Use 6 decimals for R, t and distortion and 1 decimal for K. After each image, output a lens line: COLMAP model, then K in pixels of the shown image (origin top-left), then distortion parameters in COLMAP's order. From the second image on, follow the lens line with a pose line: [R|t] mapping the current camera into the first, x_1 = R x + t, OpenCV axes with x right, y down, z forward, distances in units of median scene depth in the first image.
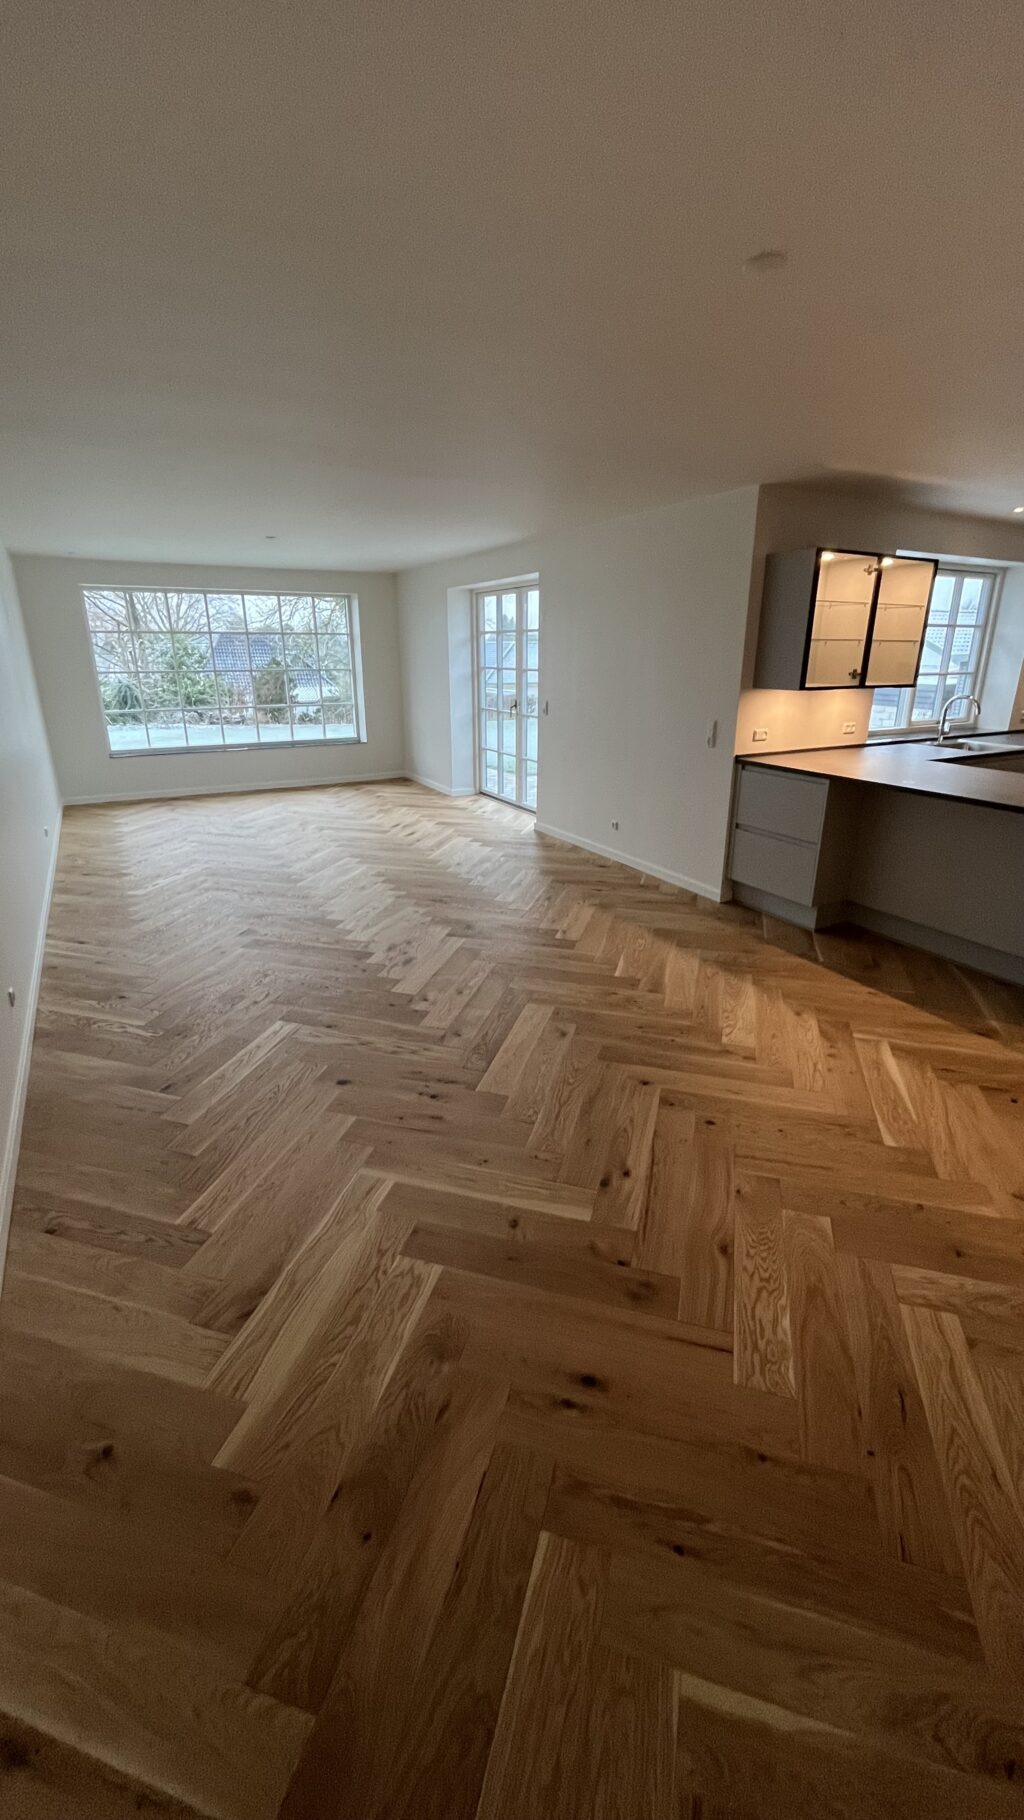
lens RADIAL K [[734.8, 0, 515.2], [0, 734.8, 901.2], [0, 0, 1]] dist [-0.002104, -0.000302]
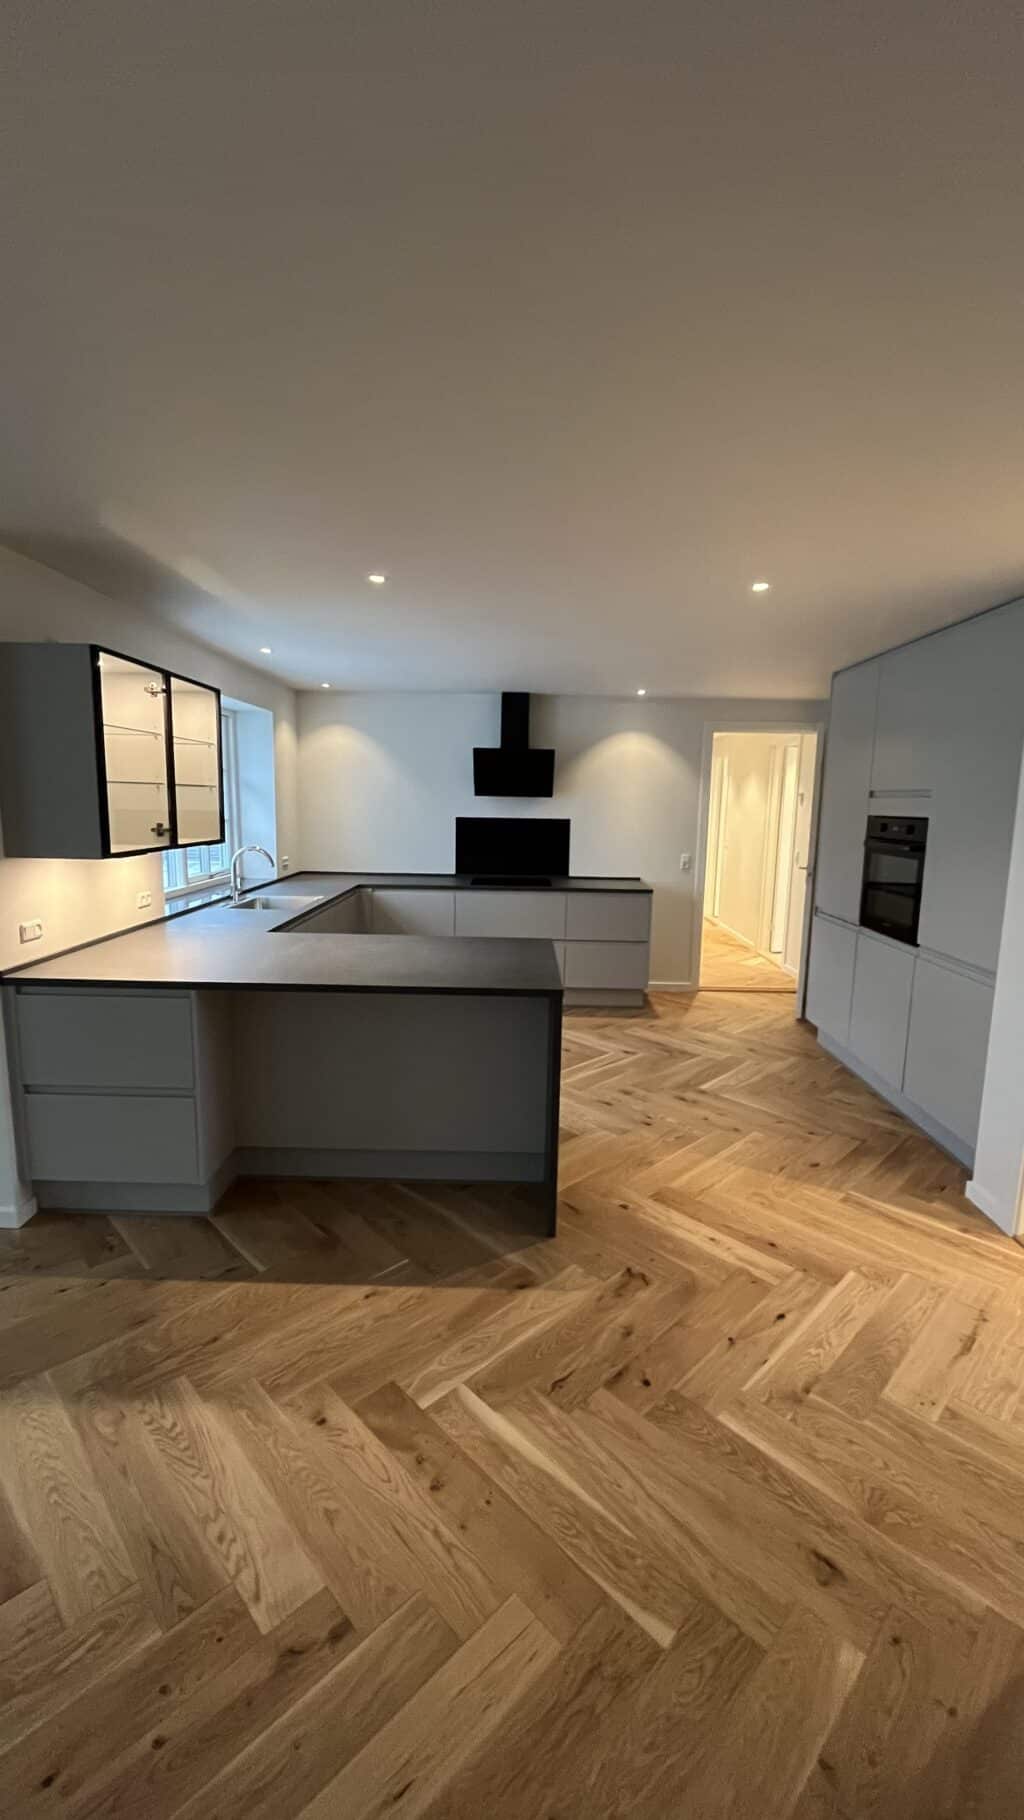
lens RADIAL K [[734.8, 0, 515.2], [0, 734.8, 901.2], [0, 0, 1]] dist [-0.002104, -0.000302]
pose [[0.497257, -0.113928, 0.860091, 0.018383], [0.268412, 0.962908, -0.027634, -0.149585], [-0.825040, 0.244600, 0.509392, 0.425041]]
